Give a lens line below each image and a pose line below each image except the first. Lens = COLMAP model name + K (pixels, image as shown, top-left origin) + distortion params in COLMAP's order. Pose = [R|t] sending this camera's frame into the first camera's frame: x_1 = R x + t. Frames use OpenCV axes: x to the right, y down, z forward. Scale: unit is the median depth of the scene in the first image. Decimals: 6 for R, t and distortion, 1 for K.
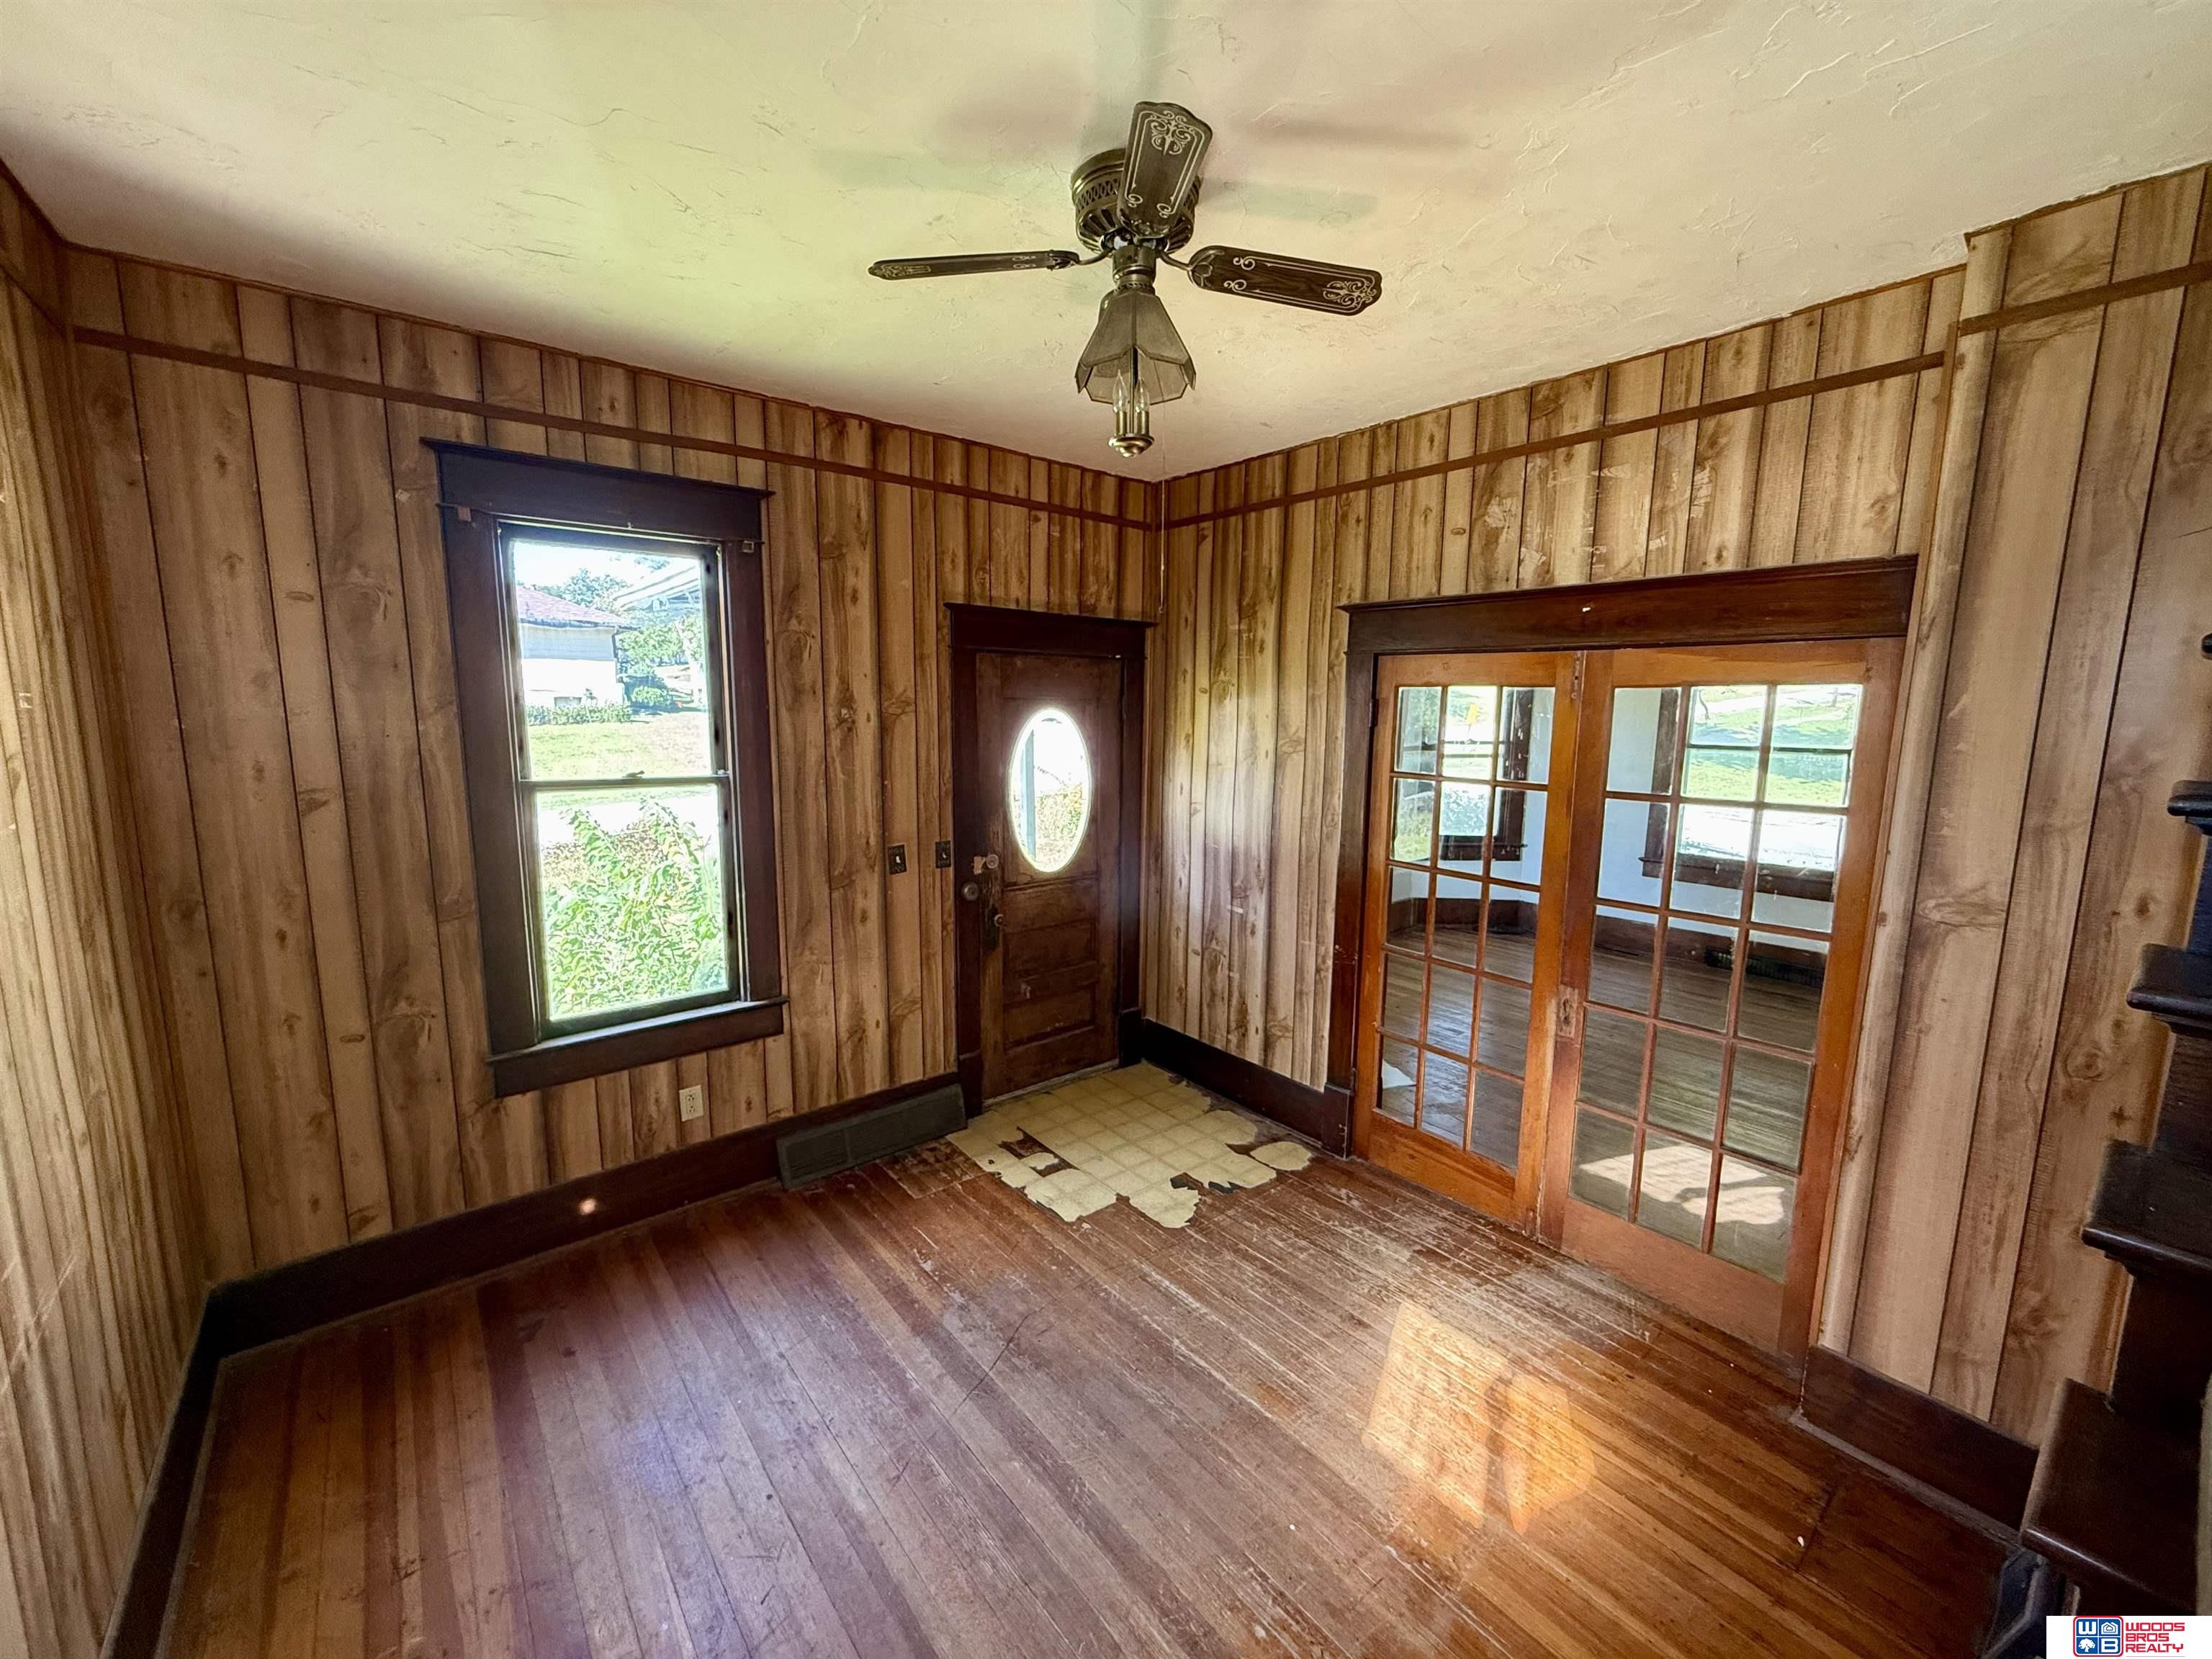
lens RADIAL K [[879.9, 0, 1105.1], [0, 879.9, 831.0], [0, 0, 1]] dist [0.000917, -0.000201]
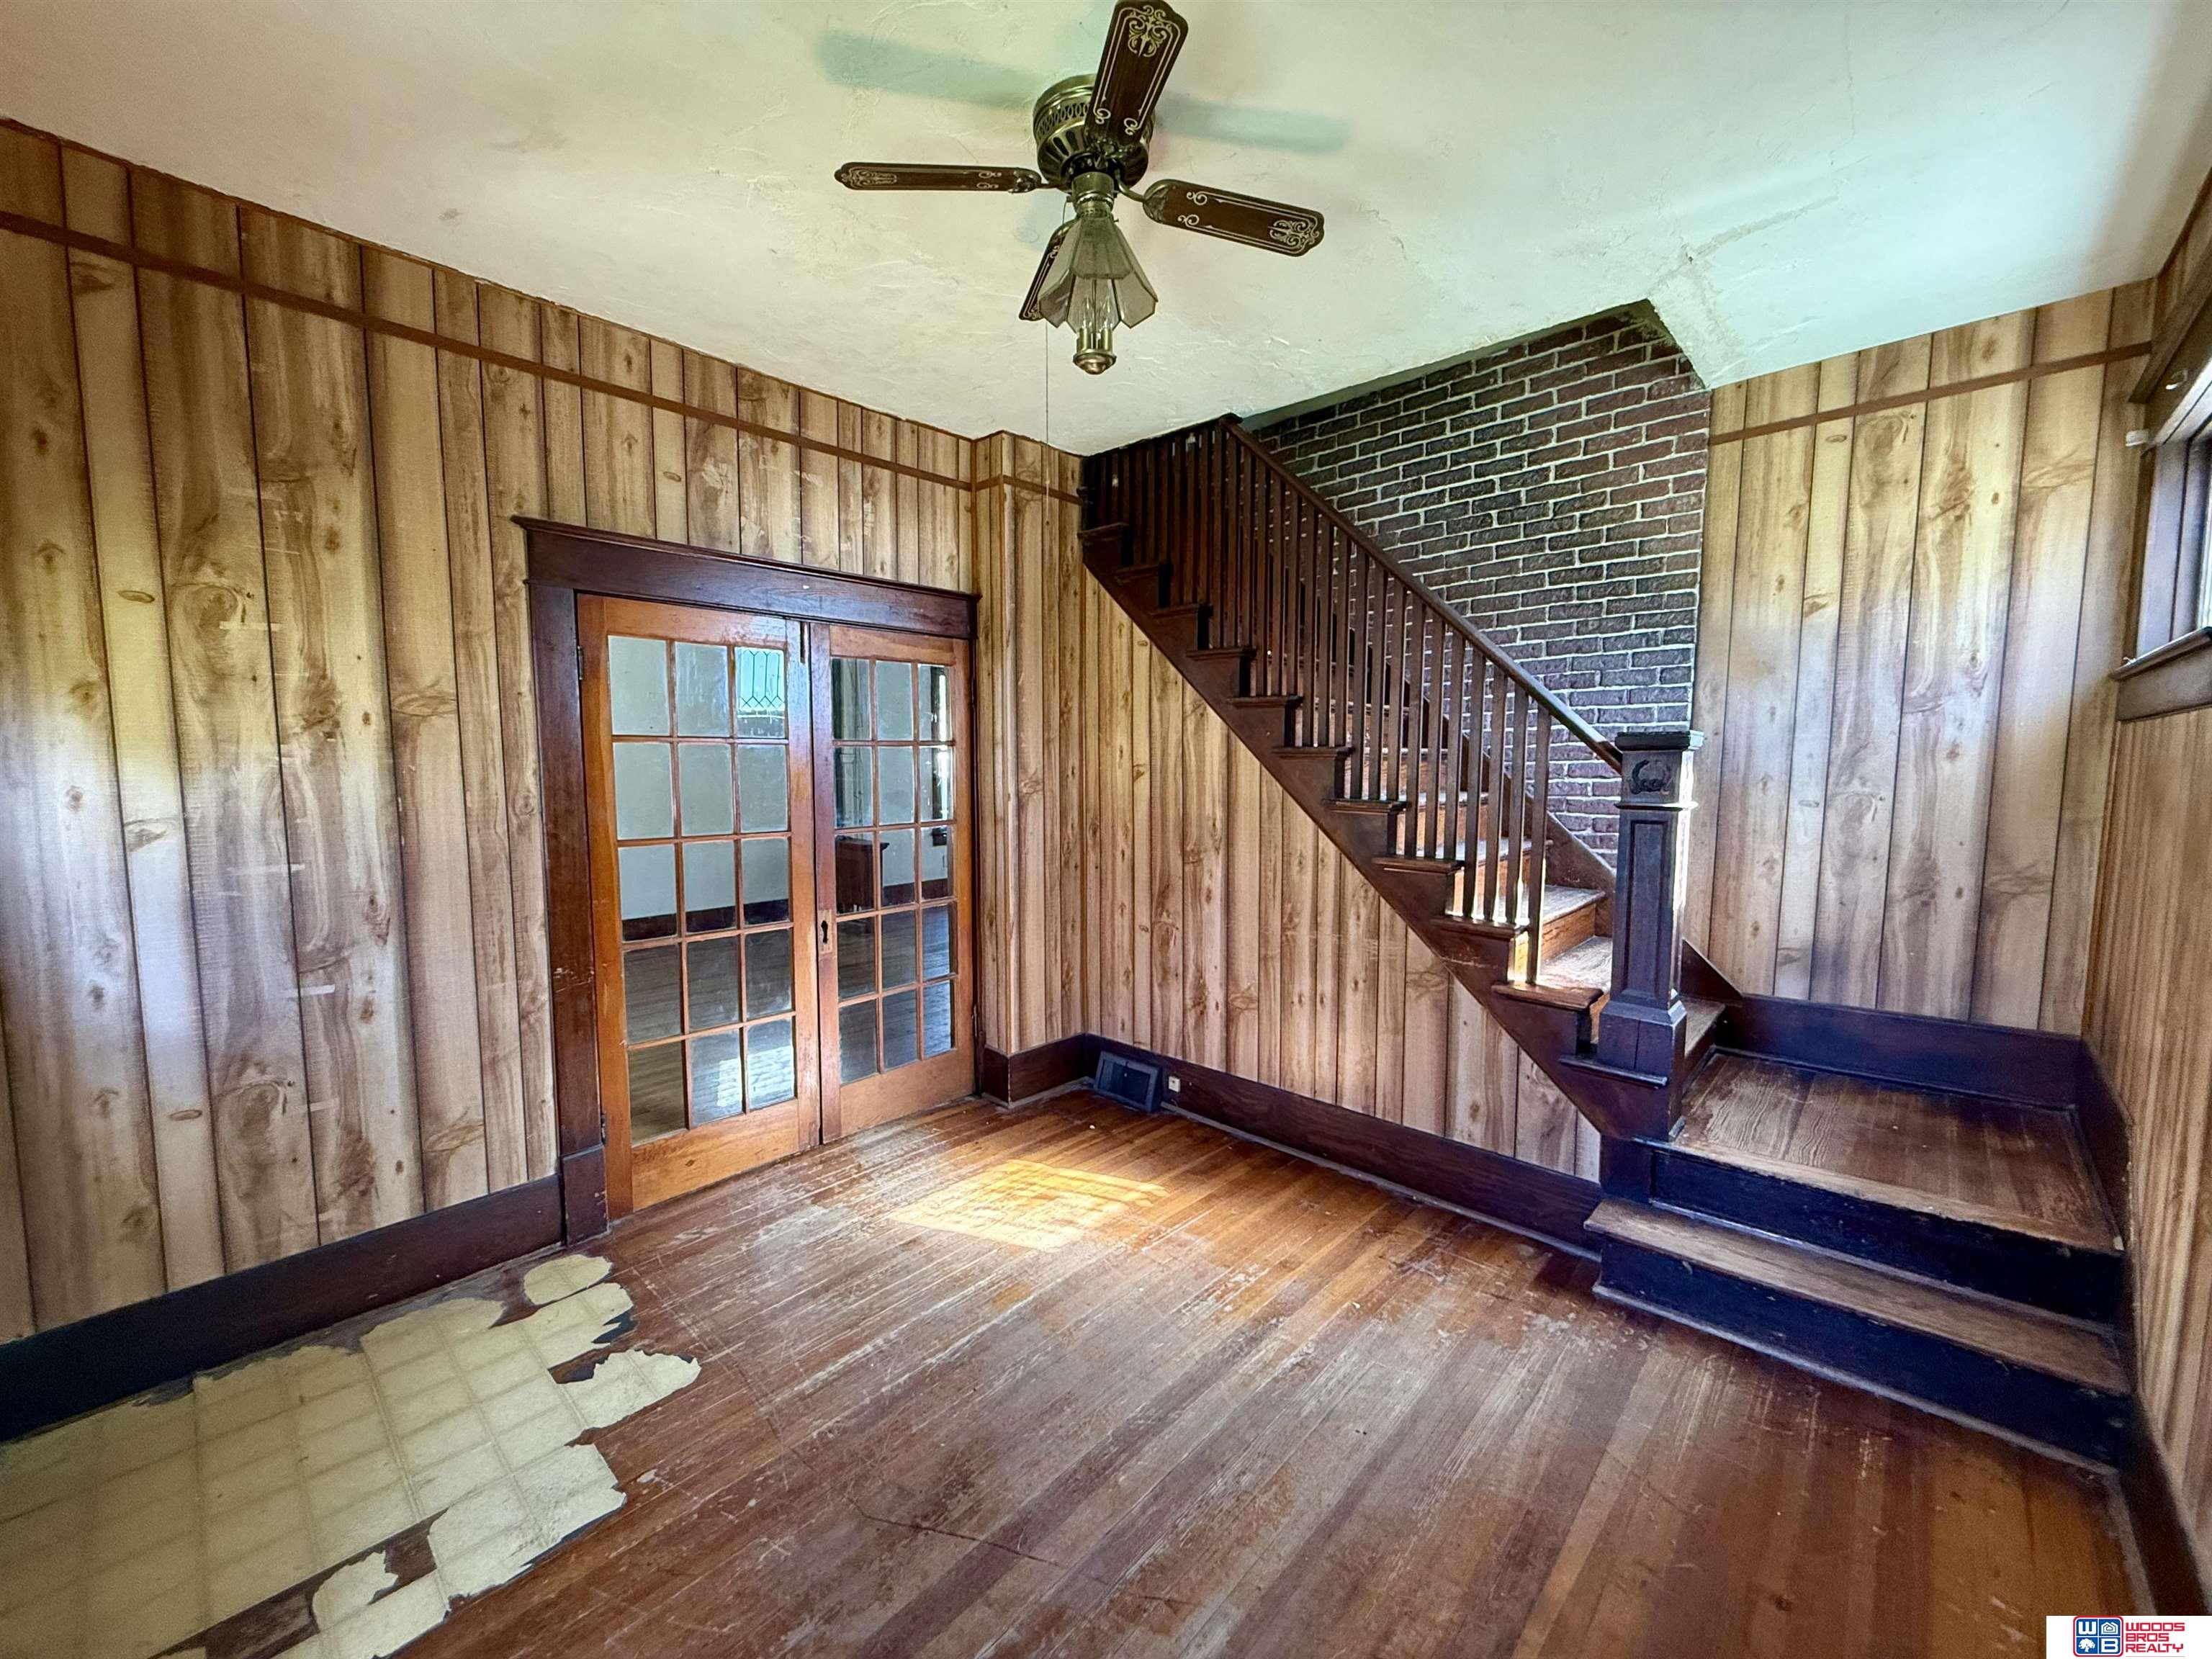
lens RADIAL K [[879.9, 0, 1093.5], [0, 879.9, 829.1], [0, 0, 1]] dist [0.000917, -0.000201]
pose [[-0.130802, -0.092780, 0.987058, -0.597017], [0.145303, 0.983066, 0.111660, -0.006566], [-0.980703, 0.158028, -0.115106, 0.686316]]
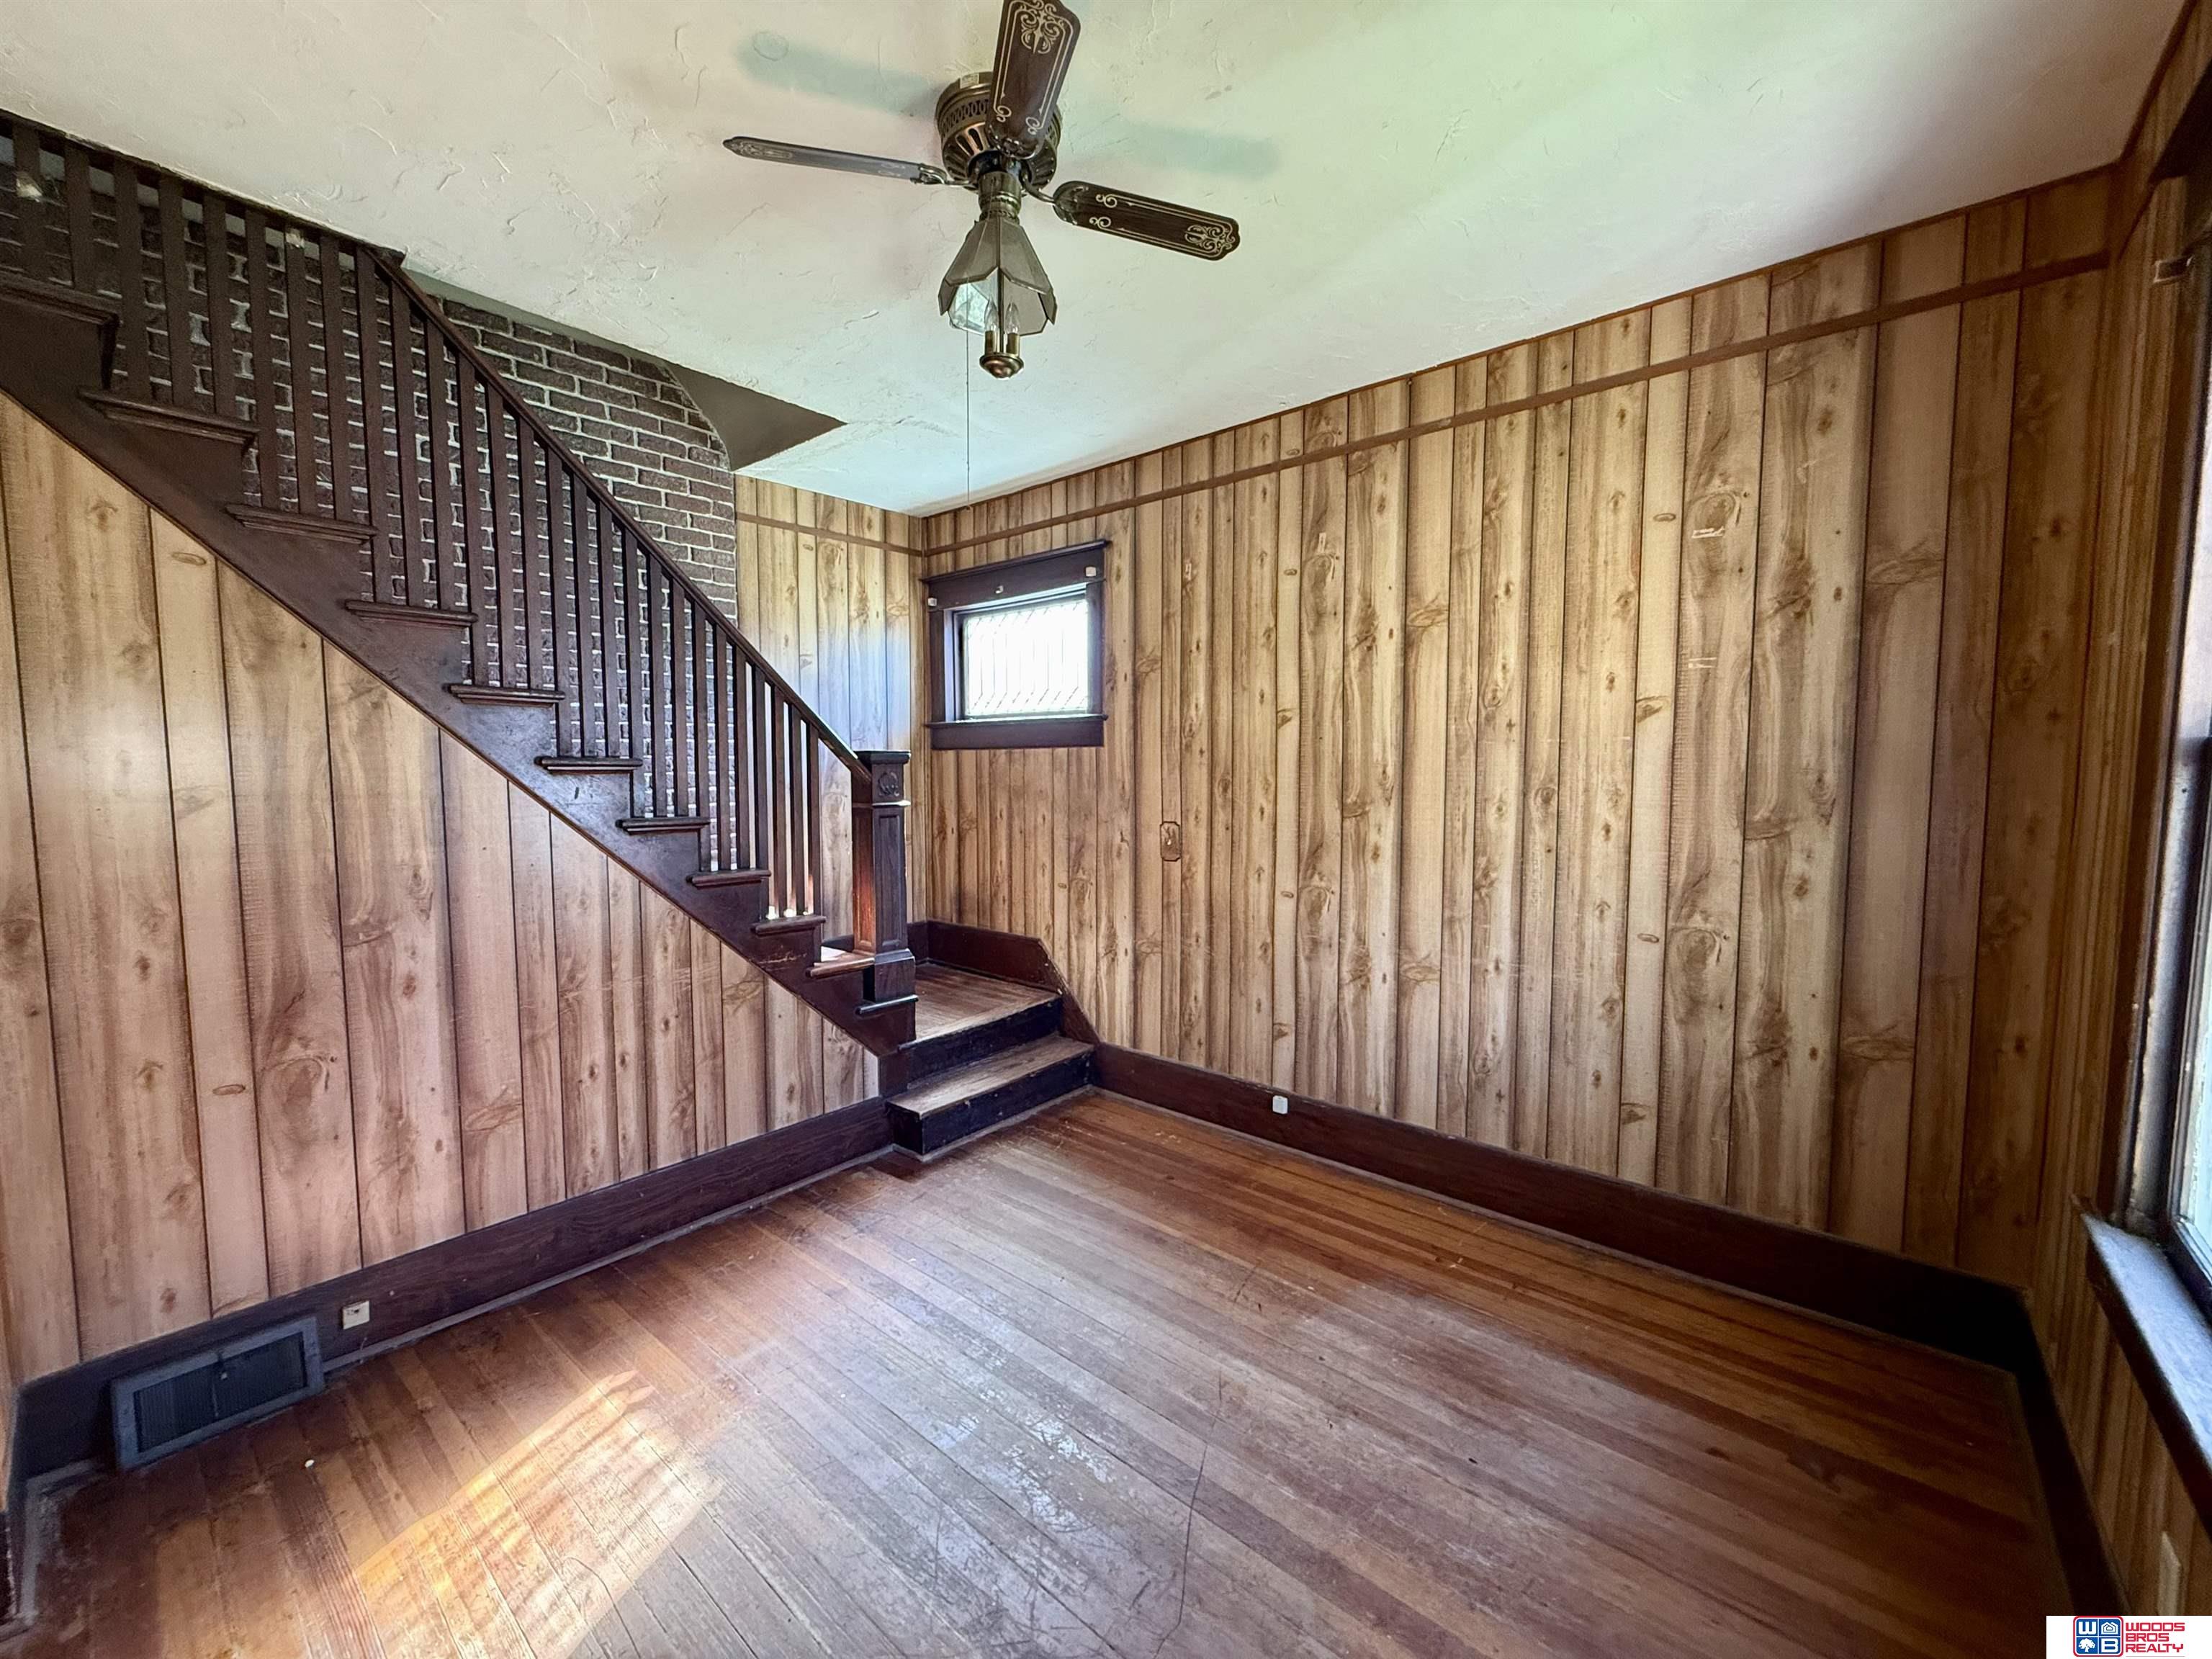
lens RADIAL K [[879.9, 0, 1104.2], [0, 879.9, 826.8], [0, 0, 1]] dist [0.000917, -0.000201]
pose [[-0.984688, -0.001033, -0.174321, 0.053504], [-0.038772, 0.976233, 0.213225, -0.082920], [0.169958, 0.216719, -0.961326, 1.201779]]
